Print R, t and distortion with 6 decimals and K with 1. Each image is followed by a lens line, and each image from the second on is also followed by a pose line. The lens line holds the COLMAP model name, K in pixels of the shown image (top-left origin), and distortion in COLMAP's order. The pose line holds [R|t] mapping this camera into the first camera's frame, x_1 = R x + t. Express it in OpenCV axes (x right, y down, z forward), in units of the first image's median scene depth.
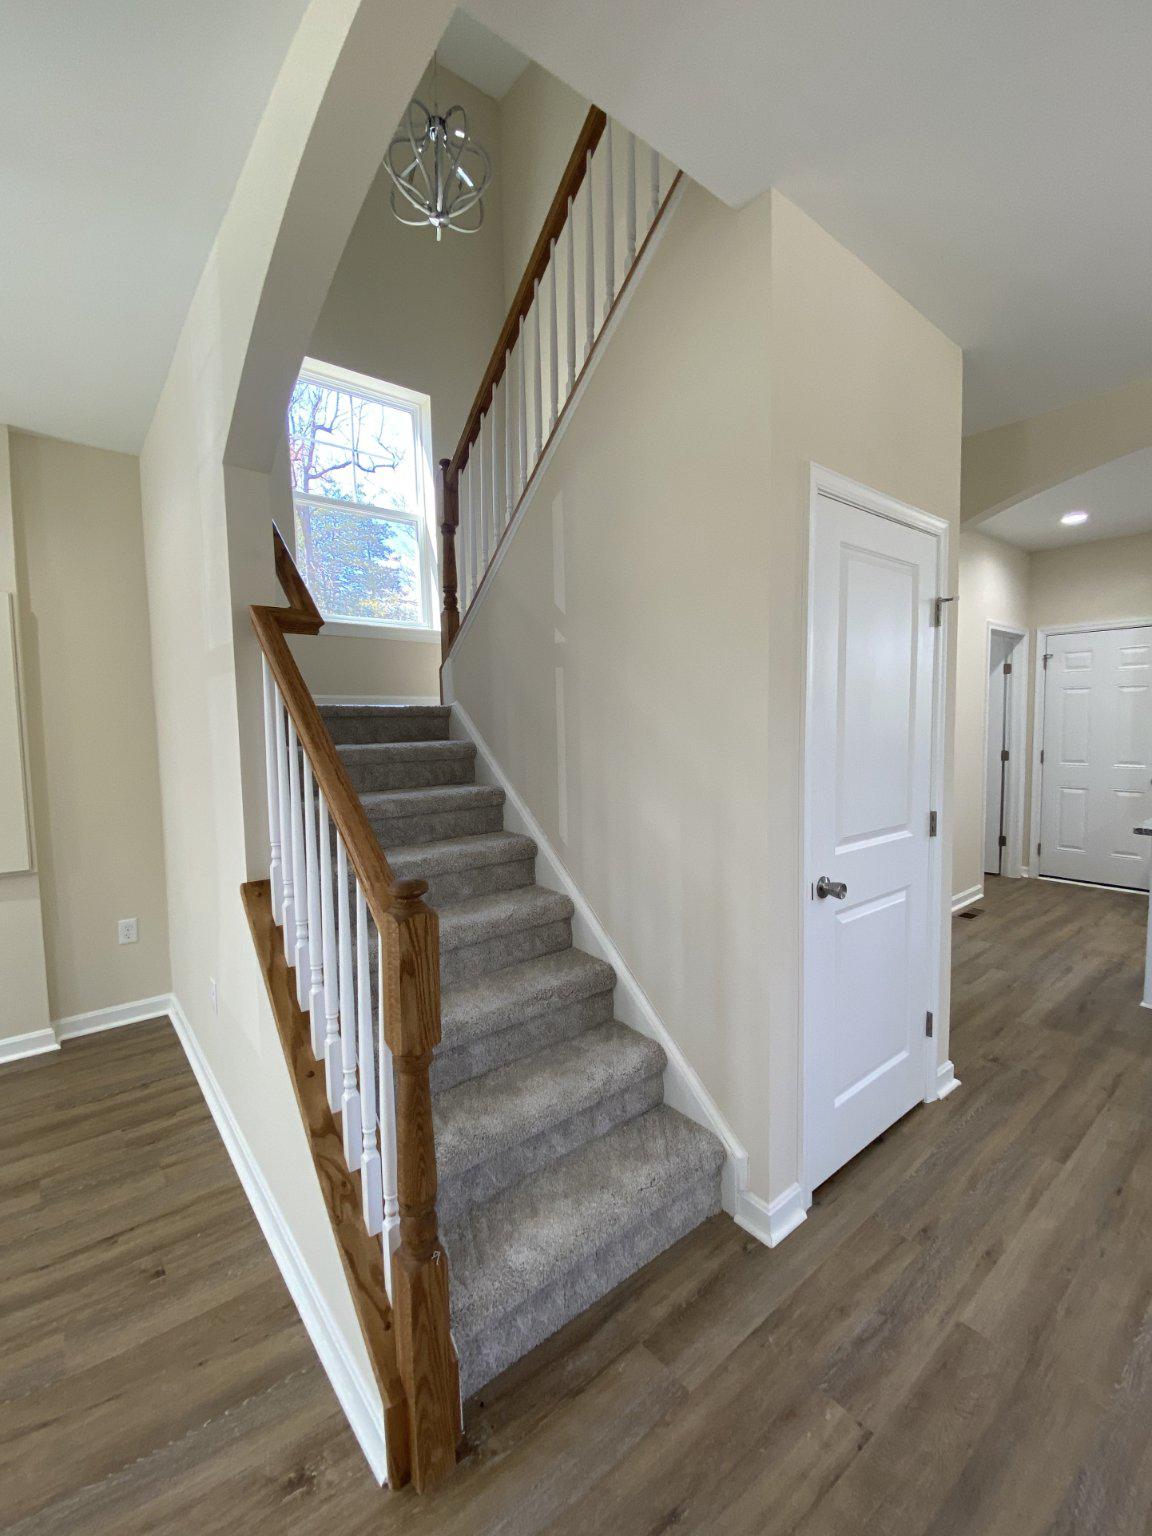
lens RADIAL K [[647.3, 0, 581.6], [0, 647.3, 767.1], [0, 0, 1]] dist [0.031721, -0.027072]
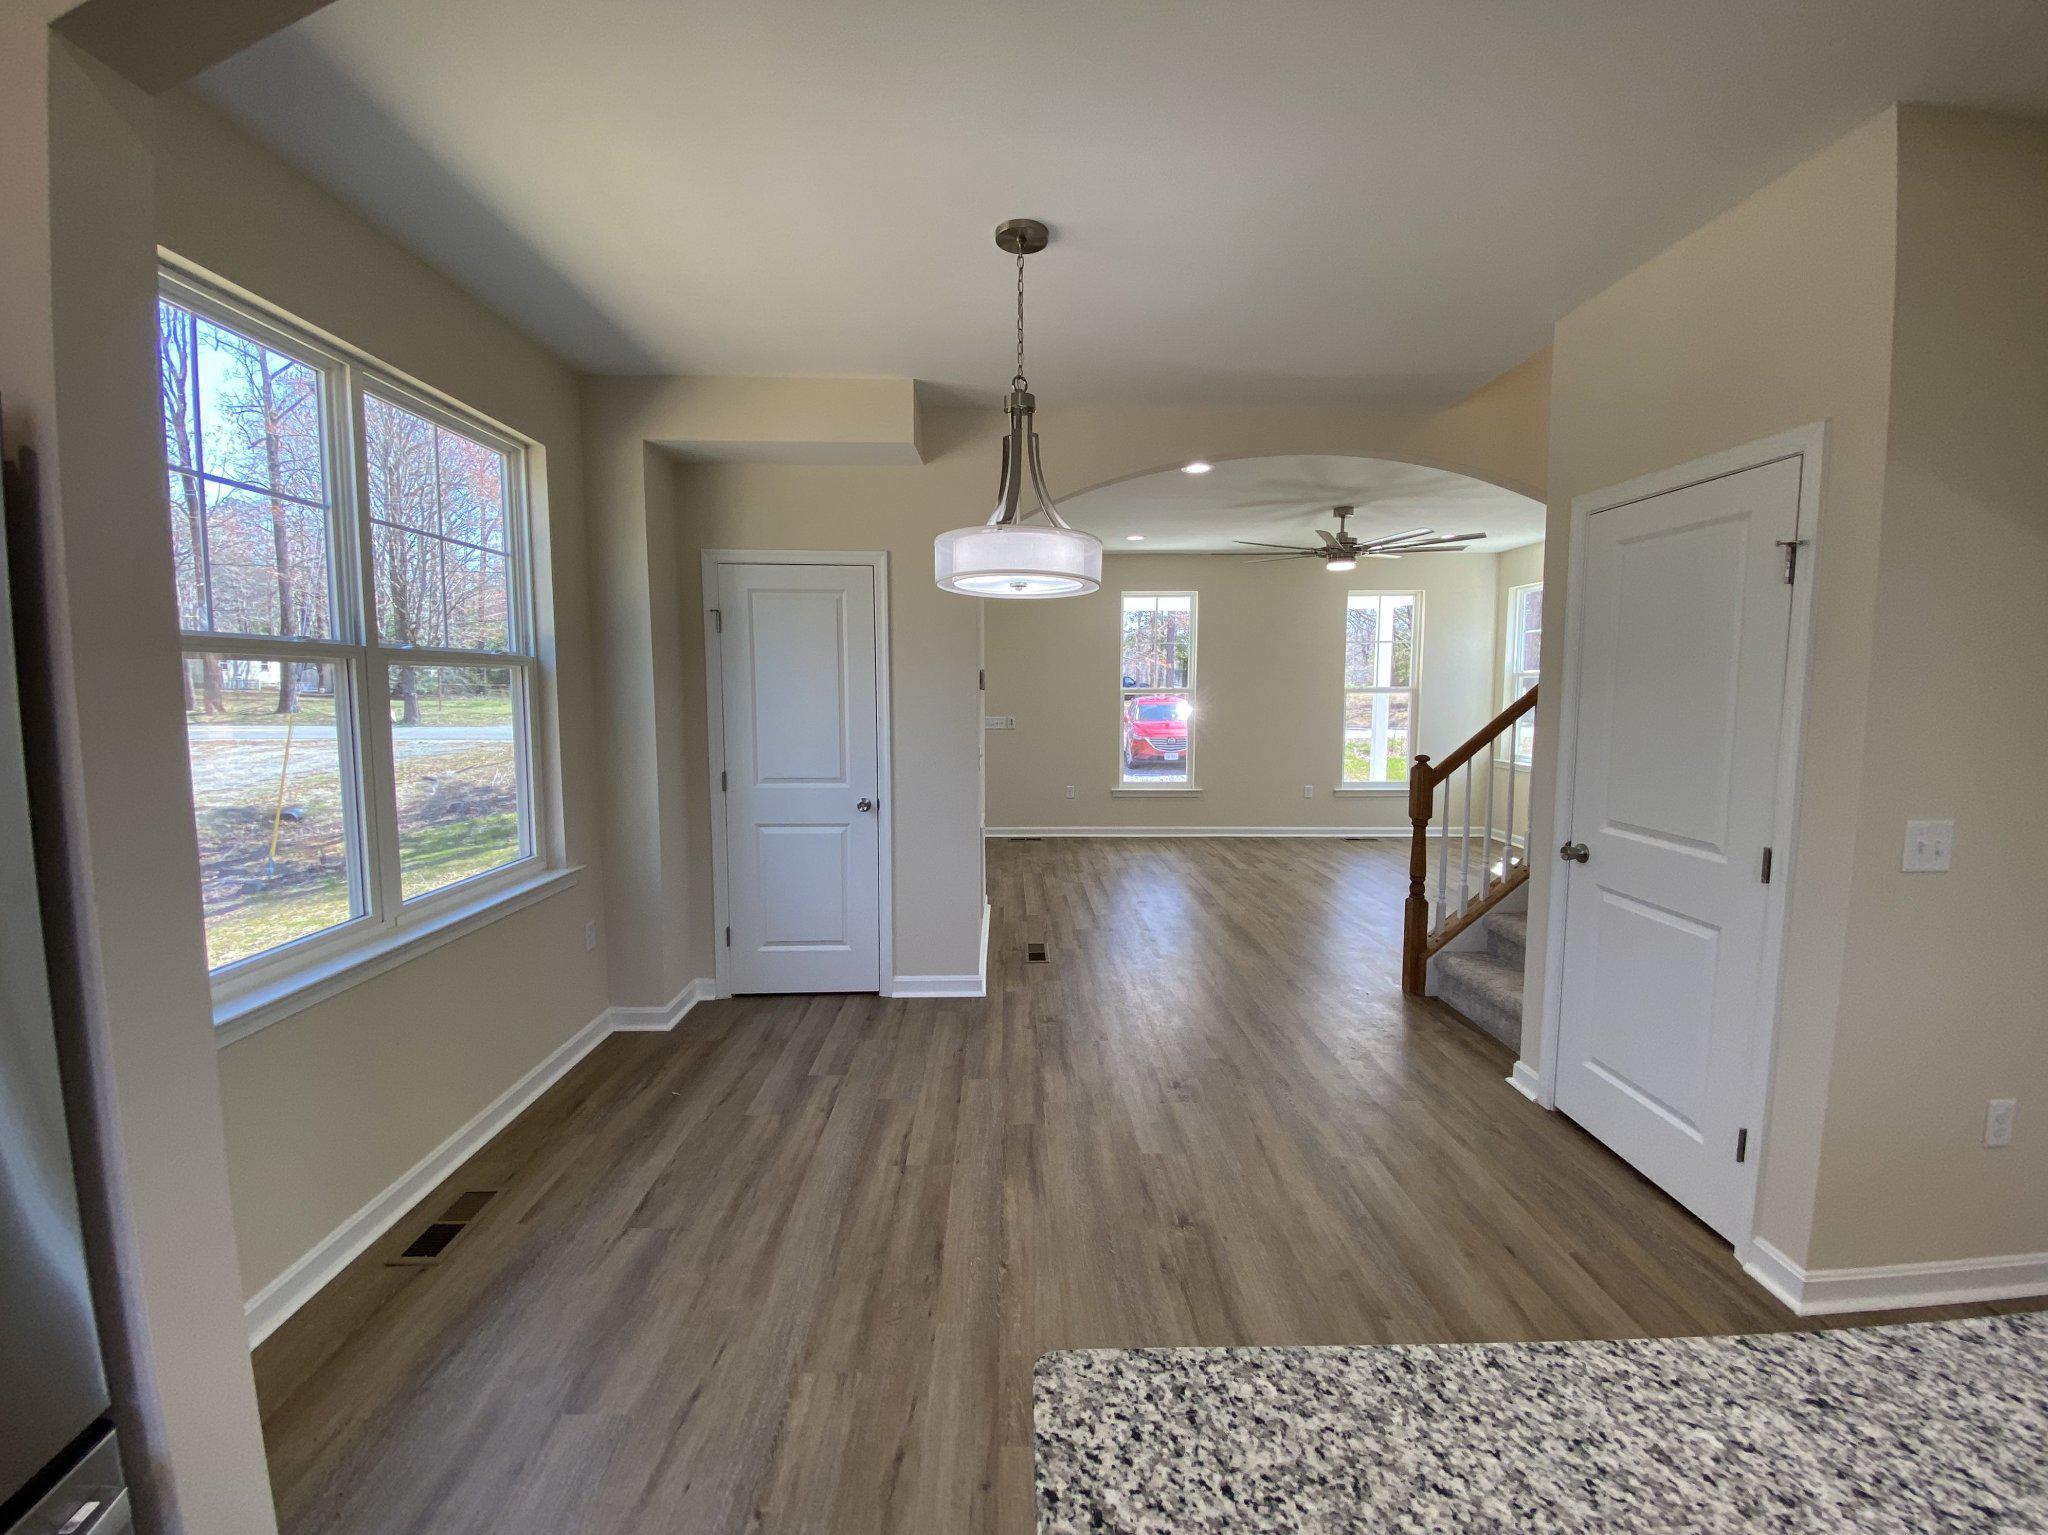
lens RADIAL K [[833.1, 0, 1020.6], [0, 833.1, 758.3], [0, 0, 1]] dist [0.028459, -0.023973]
pose [[-0.619074, 0.086438, -0.780561, 1.650207], [-0.047378, 0.988003, 0.146986, -0.115512], [0.783903, 0.127976, -0.607552, 0.864041]]
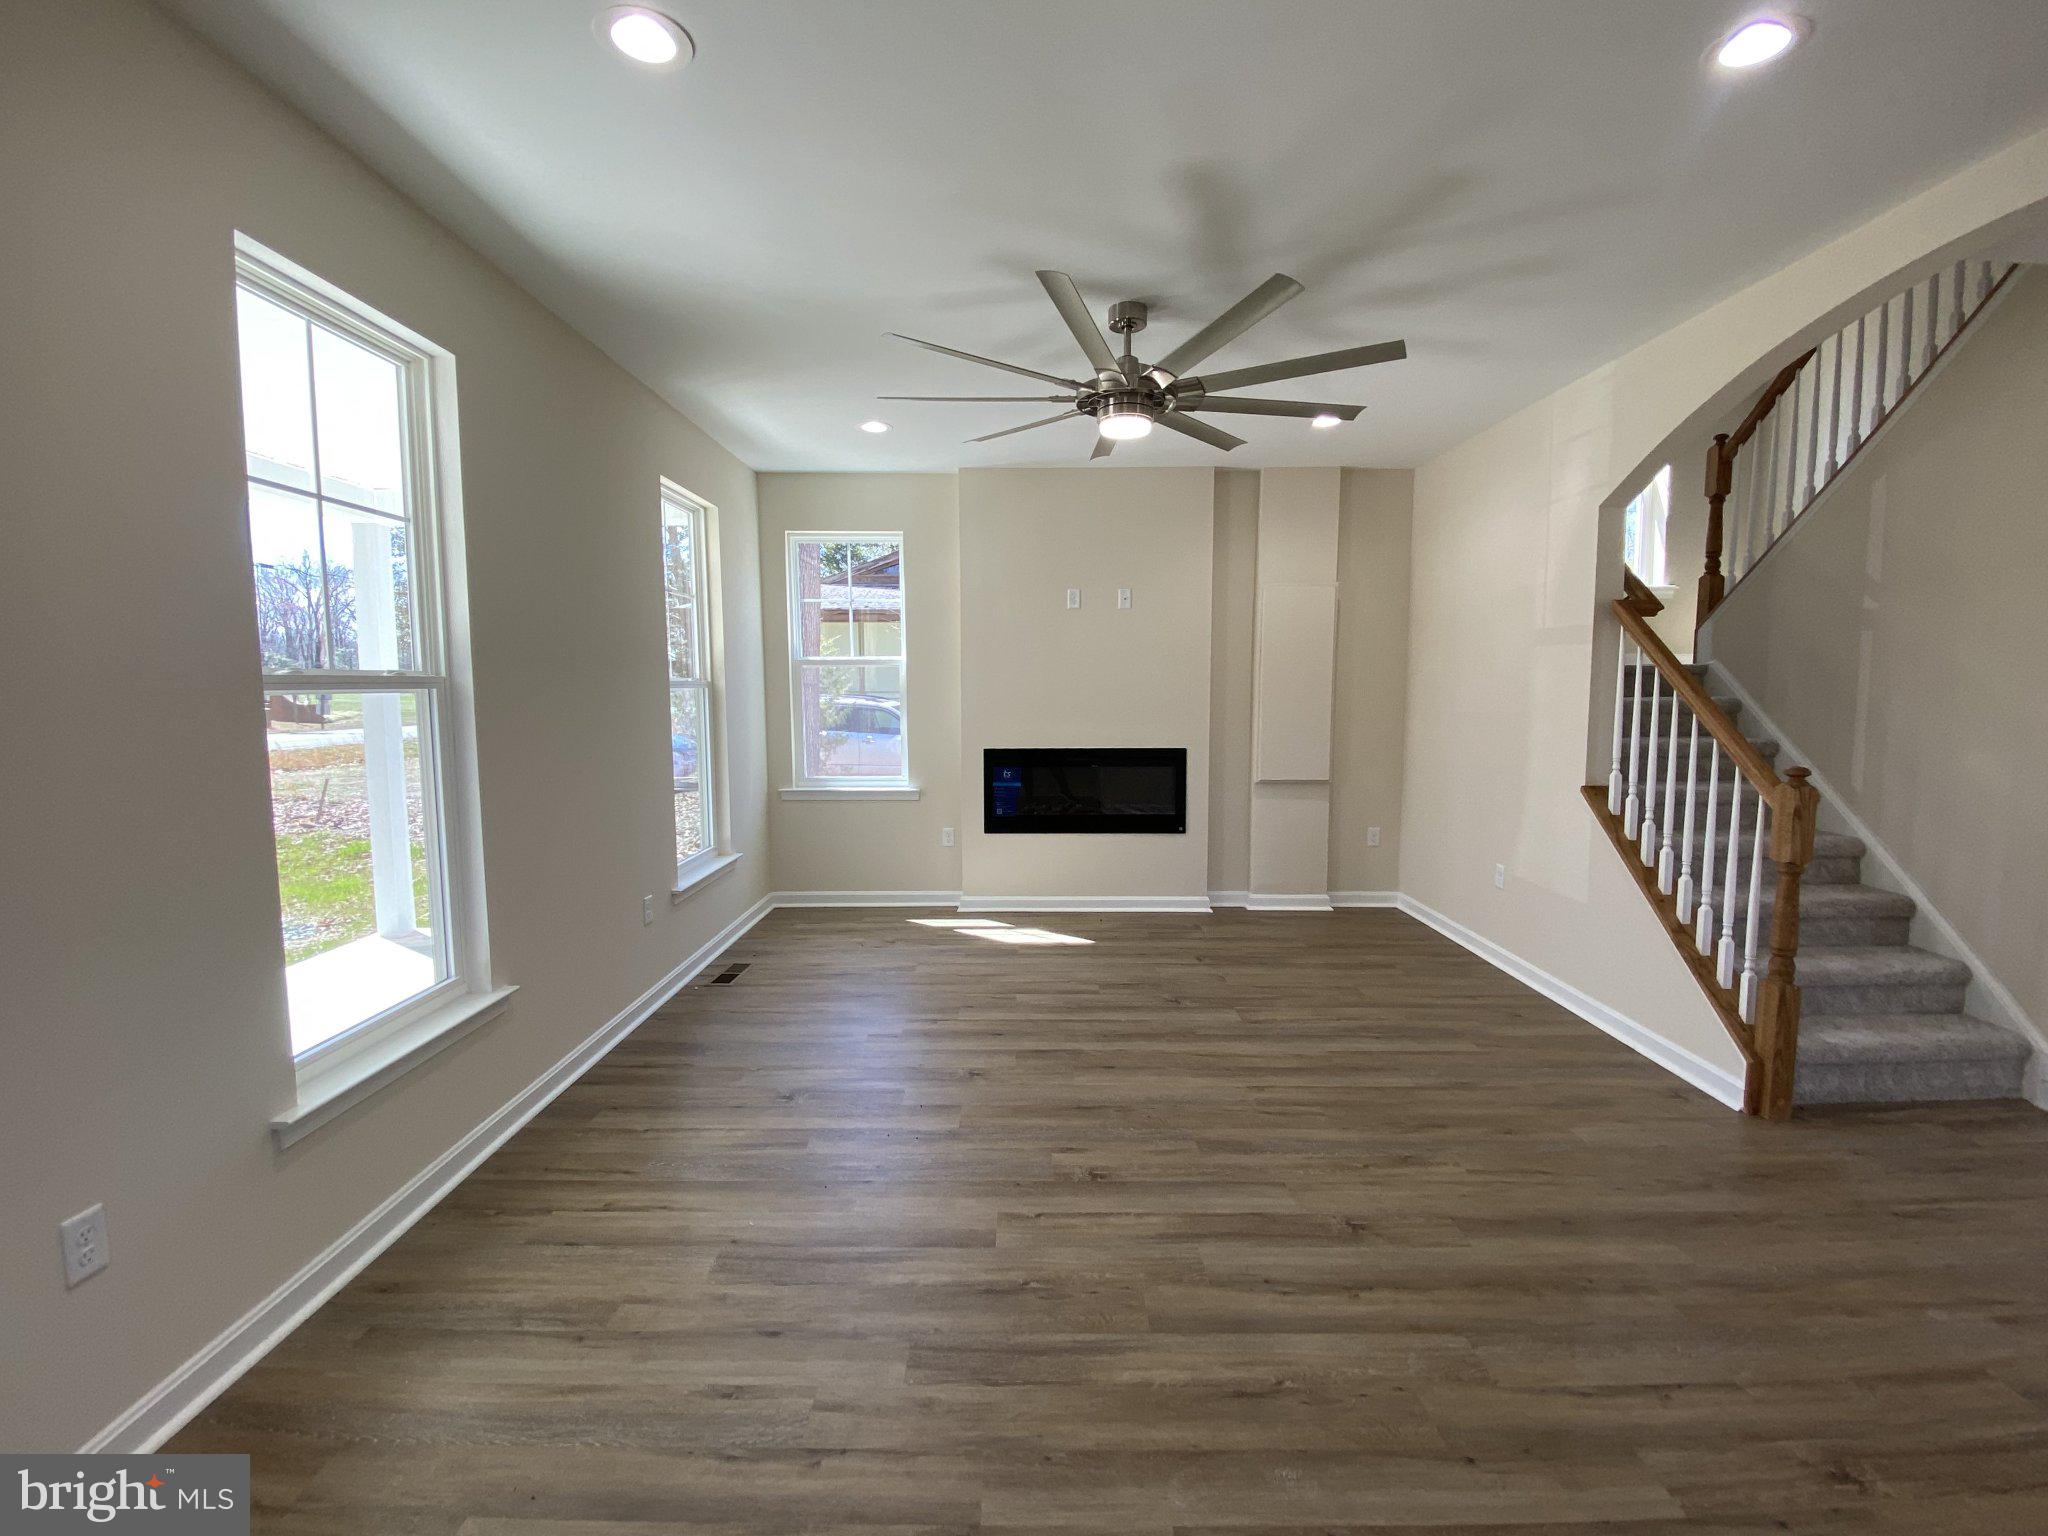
lens RADIAL K [[872.9, 0, 1014.2], [0, 872.9, 758.5], [0, 0, 1]] dist [0.019826, -0.020972]
pose [[0.770117, 0.069614, -0.634093, -0.193892], [-0.057877, 0.997553, 0.039224, 0.088071], [0.635272, 0.006493, 0.772261, -1.059672]]
